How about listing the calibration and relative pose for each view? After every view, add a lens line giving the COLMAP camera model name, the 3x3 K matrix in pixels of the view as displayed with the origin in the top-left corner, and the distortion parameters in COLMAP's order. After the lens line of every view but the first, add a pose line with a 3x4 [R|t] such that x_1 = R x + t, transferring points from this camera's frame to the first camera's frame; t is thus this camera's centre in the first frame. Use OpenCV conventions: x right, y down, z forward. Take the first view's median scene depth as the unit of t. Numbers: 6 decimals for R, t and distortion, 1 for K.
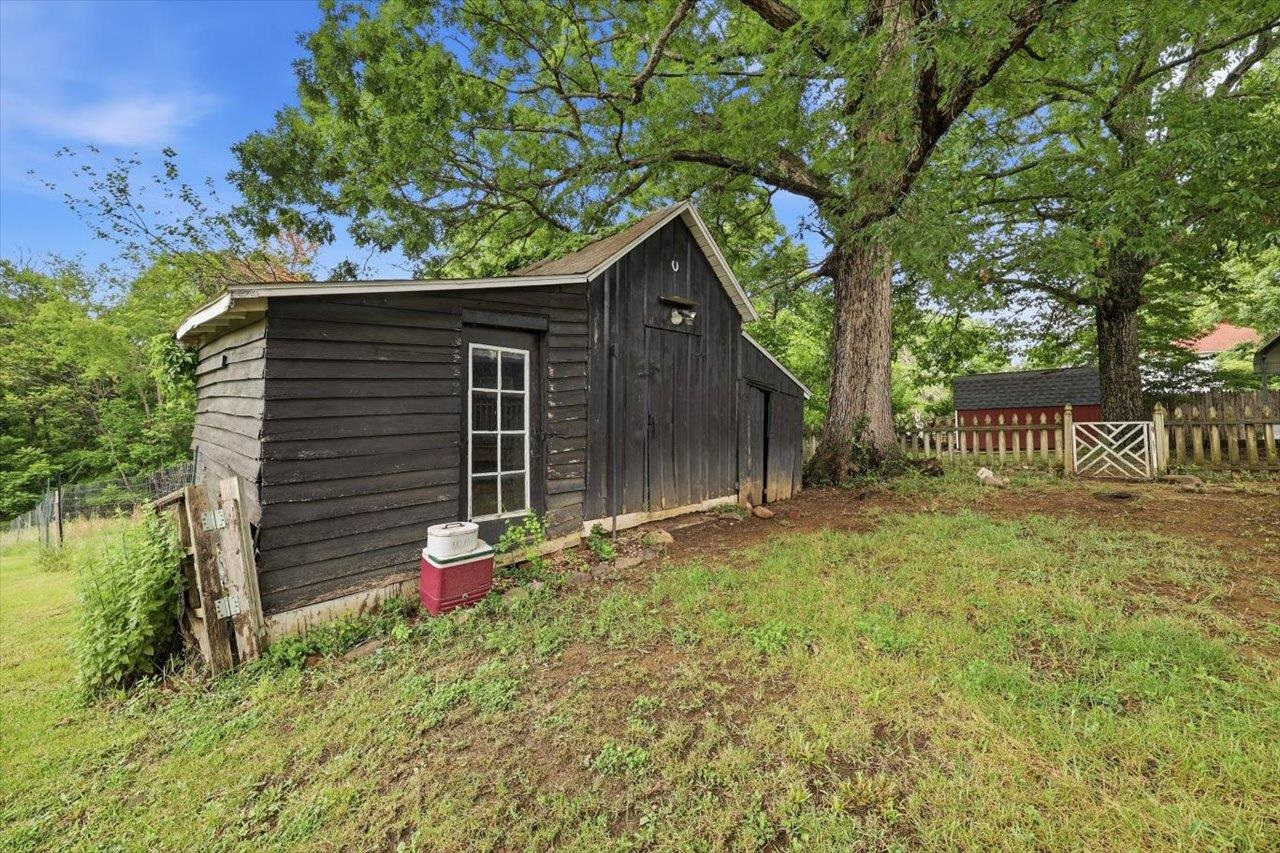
lens RADIAL K [[523.7, 0, 640.0], [0, 523.7, 426.5], [0, 0, 1]] dist [0.000116, -0.000210]
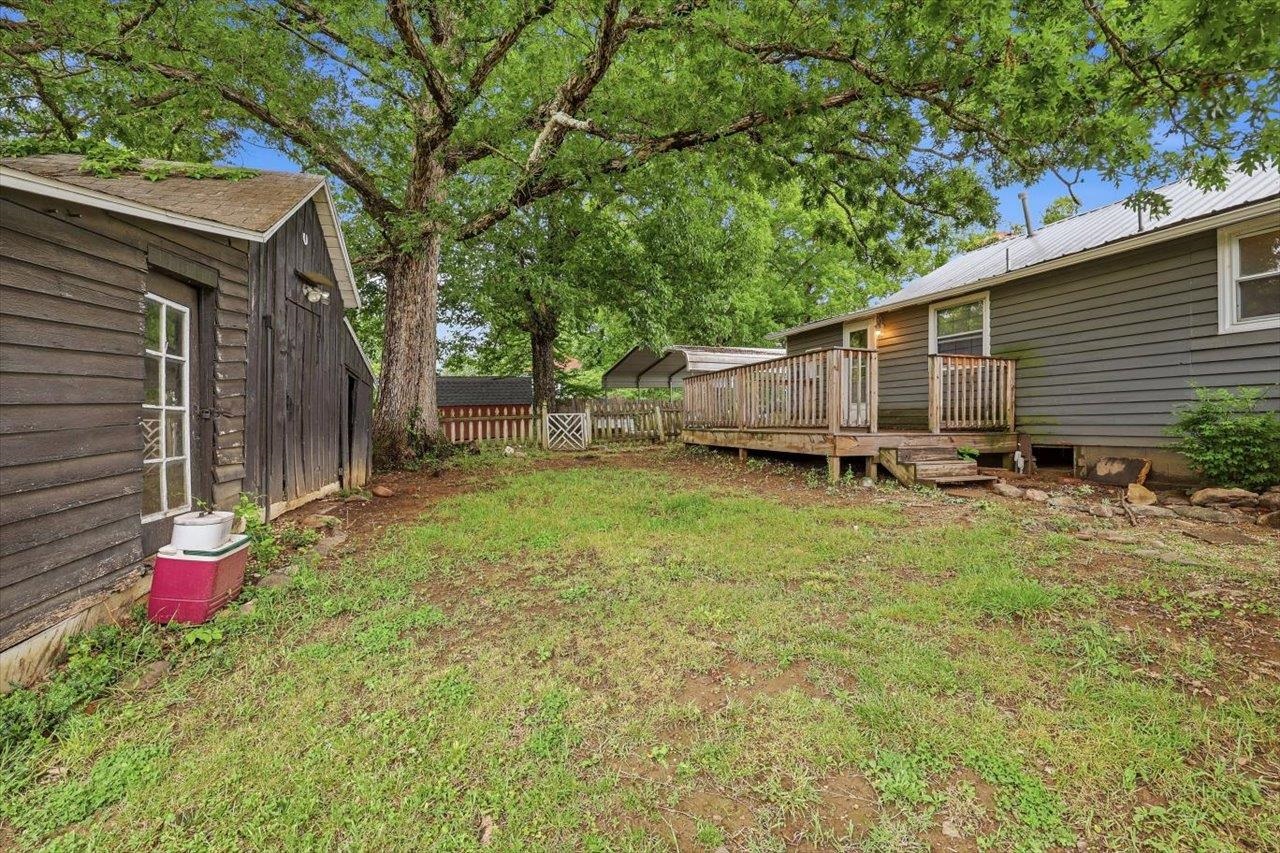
lens RADIAL K [[523.7, 0, 640.0], [0, 523.7, 426.5], [0, 0, 1]] dist [0.000116, -0.000210]
pose [[0.542250, -0.011368, 0.840140, -0.270132], [0.009402, 0.999928, 0.007462, 0.020117], [-0.840164, 0.003853, 0.542318, -0.013179]]
